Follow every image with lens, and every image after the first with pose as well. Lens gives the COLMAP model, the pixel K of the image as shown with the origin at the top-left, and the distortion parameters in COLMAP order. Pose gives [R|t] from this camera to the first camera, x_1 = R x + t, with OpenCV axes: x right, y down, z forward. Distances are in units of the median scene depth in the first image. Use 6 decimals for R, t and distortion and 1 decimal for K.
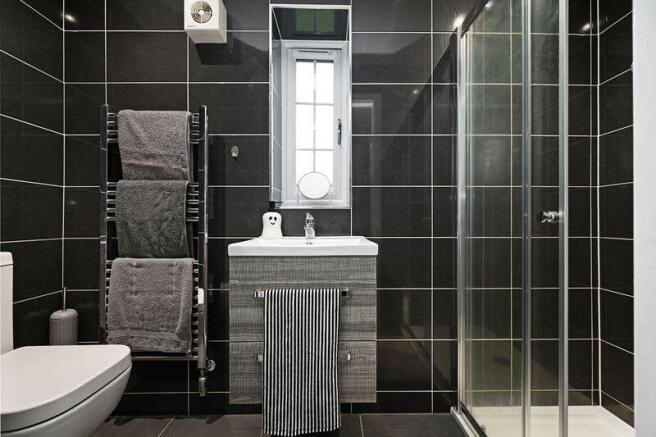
lens RADIAL K [[257.5, 0, 332.2], [0, 257.5, 221.5], [0, 0, 1]] dist [0.002519, 0.000168]
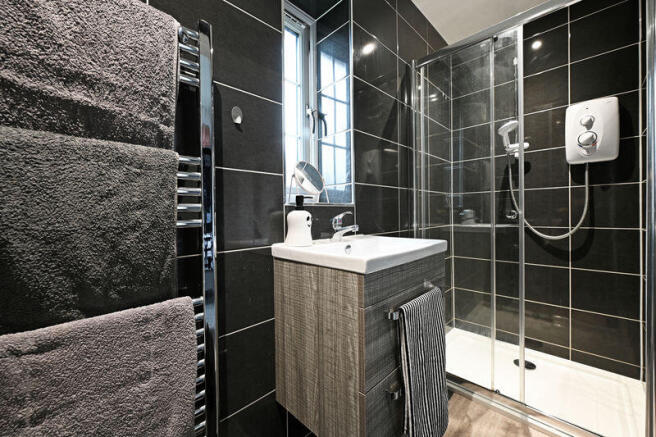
lens RADIAL K [[257.5, 0, 326.5], [0, 257.5, 215.9], [0, 0, 1]] dist [0.002519, 0.000168]
pose [[0.718613, -0.018841, 0.695155, -0.710906], [0.014182, 0.999822, 0.012438, -0.028495], [-0.695266, 0.000920, 0.718752, 0.412432]]
